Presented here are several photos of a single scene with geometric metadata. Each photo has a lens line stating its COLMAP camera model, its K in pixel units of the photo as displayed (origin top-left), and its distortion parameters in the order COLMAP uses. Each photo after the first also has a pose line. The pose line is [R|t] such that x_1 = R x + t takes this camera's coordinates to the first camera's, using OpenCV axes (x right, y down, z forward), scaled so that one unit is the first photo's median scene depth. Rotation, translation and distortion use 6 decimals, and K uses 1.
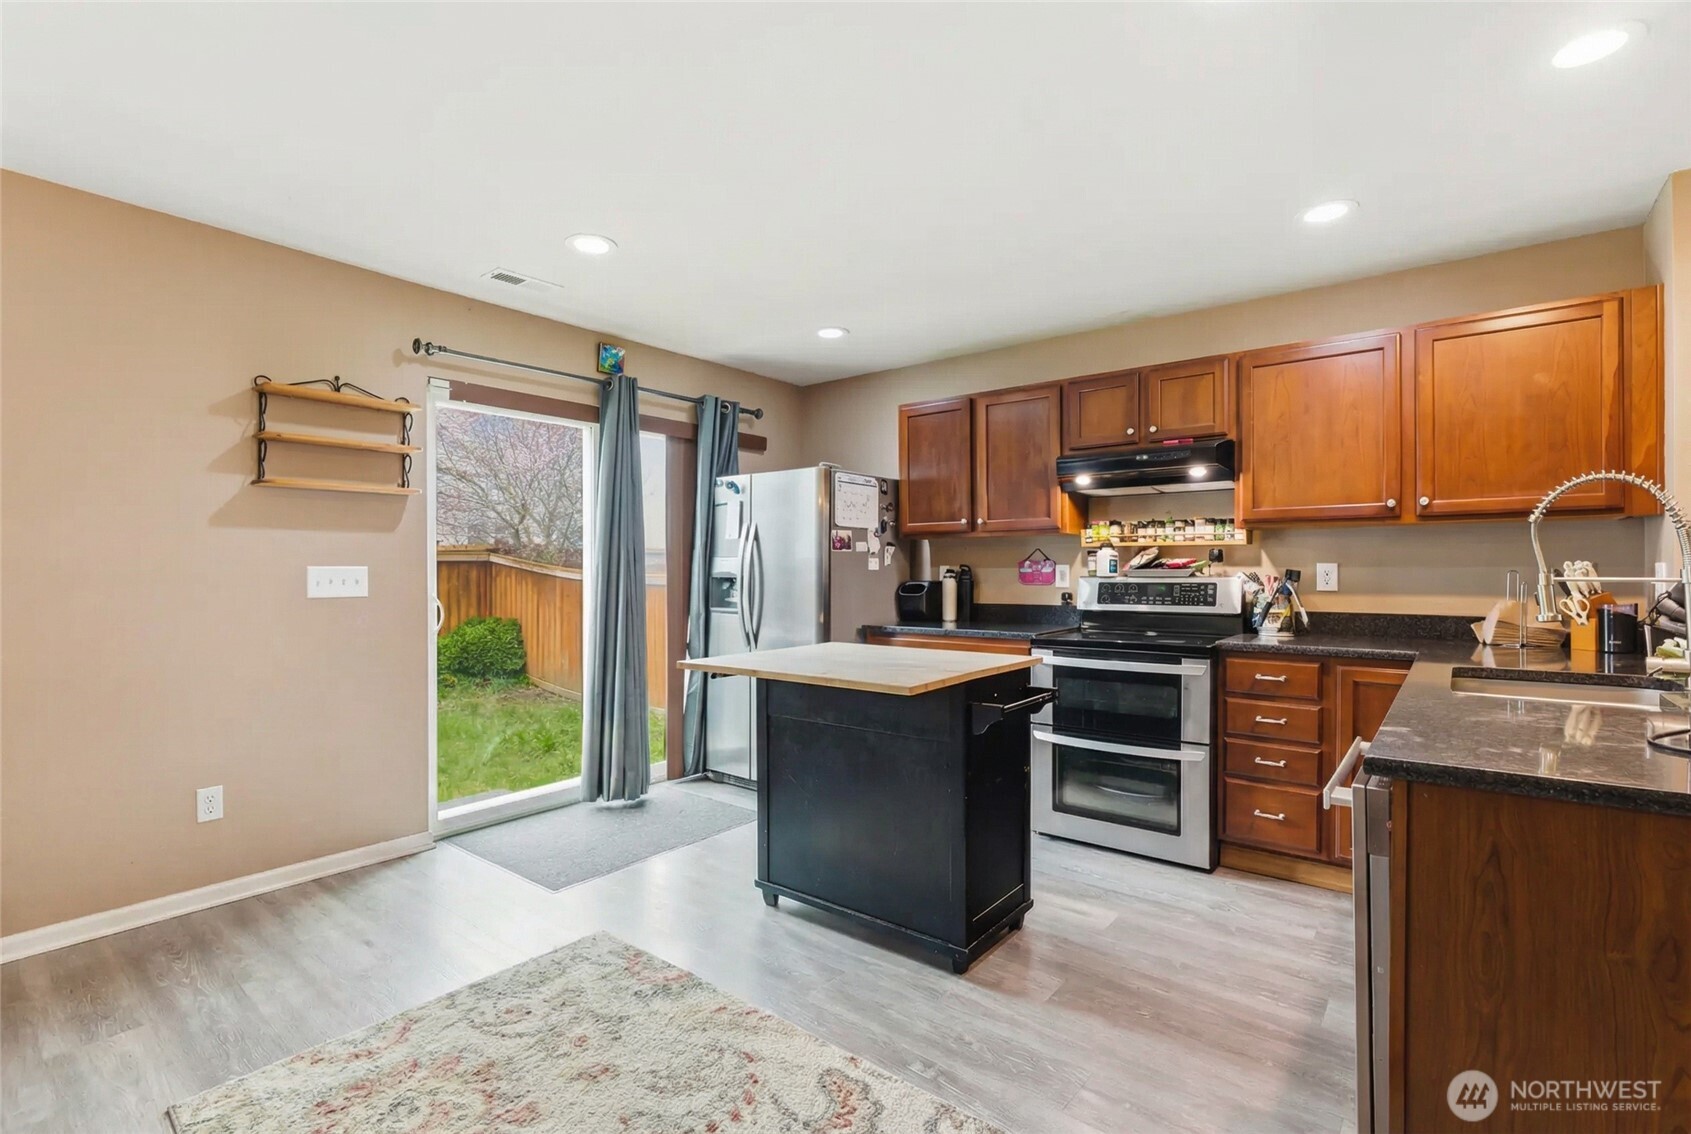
lens RADIAL K [[809.0, 0, 850.2], [0, 809.0, 564.3], [0, 0, 1]] dist [-0.002309, -0.000093]
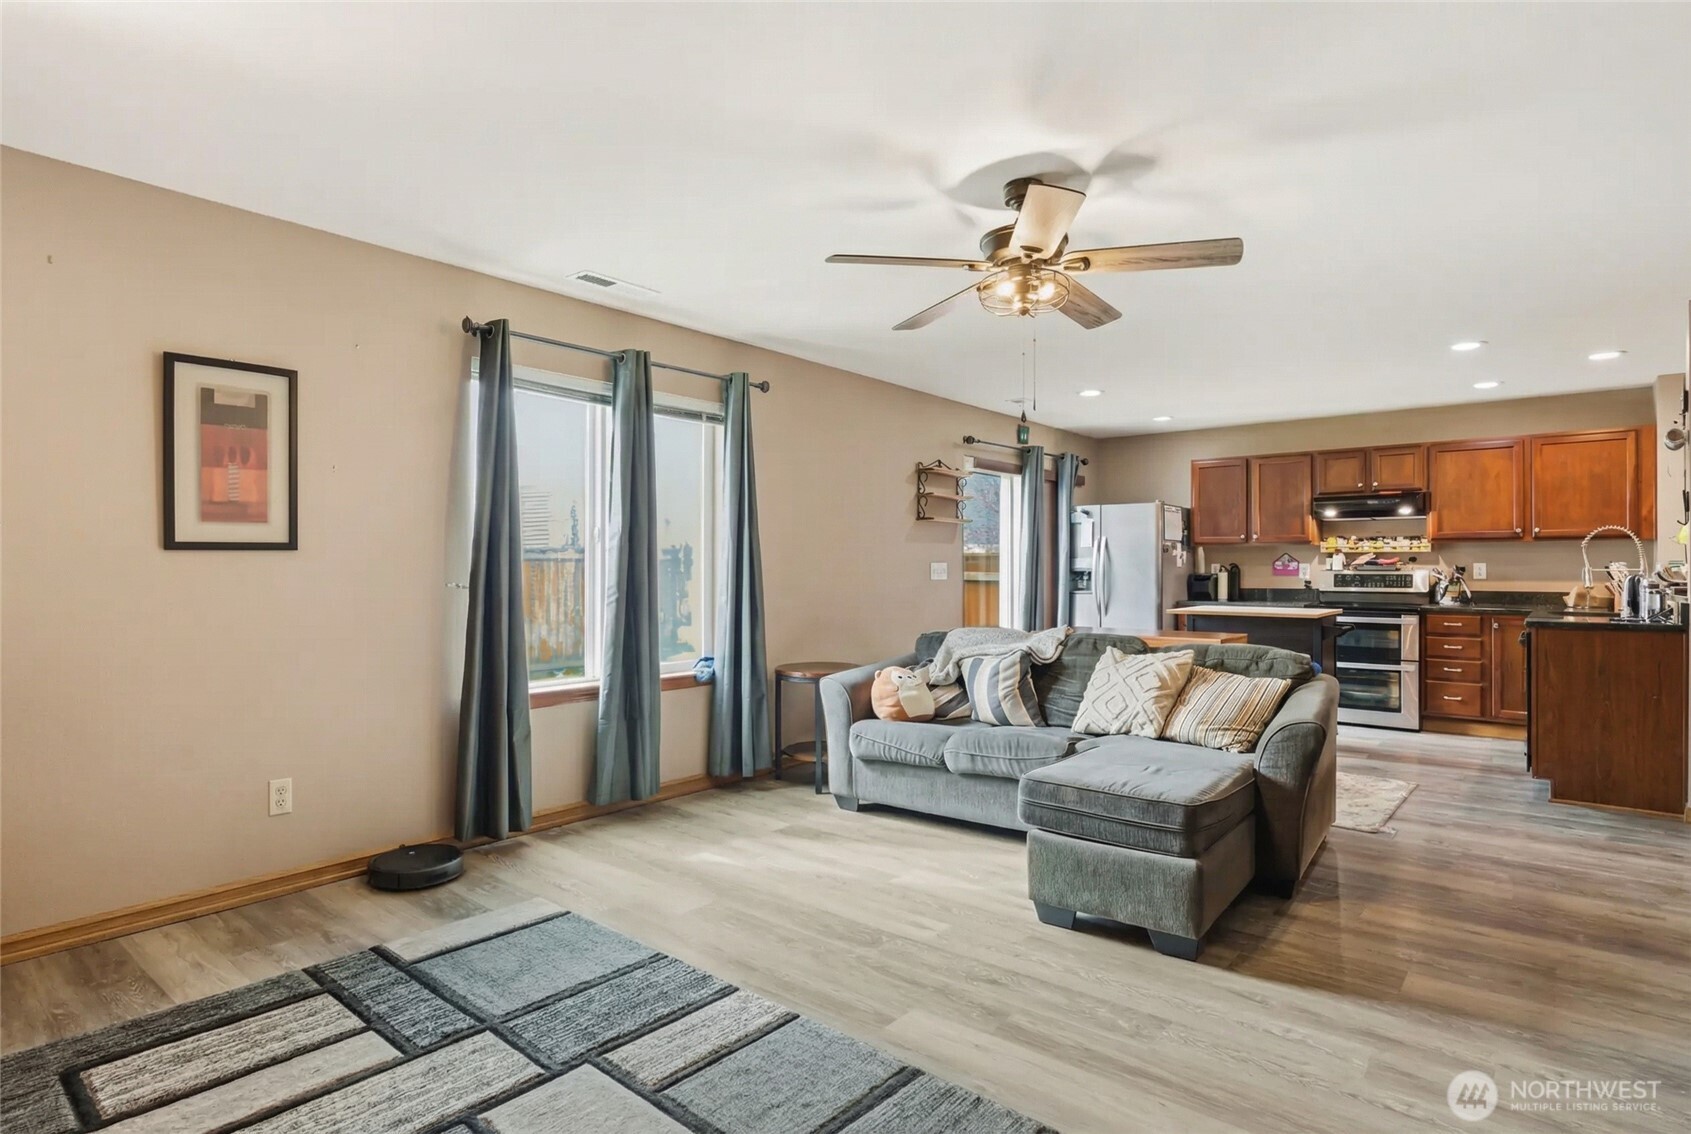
lens RADIAL K [[910.2, 0, 842.9], [0, 910.2, 559.1], [0, 0, 1]] dist [-0.012409, 0.000201]
pose [[0.999778, 0.002310, -0.020922, -0.684163], [-0.002457, 0.999972, -0.007044, 0.007308], [0.020905, 0.007094, 0.999756, -0.903080]]
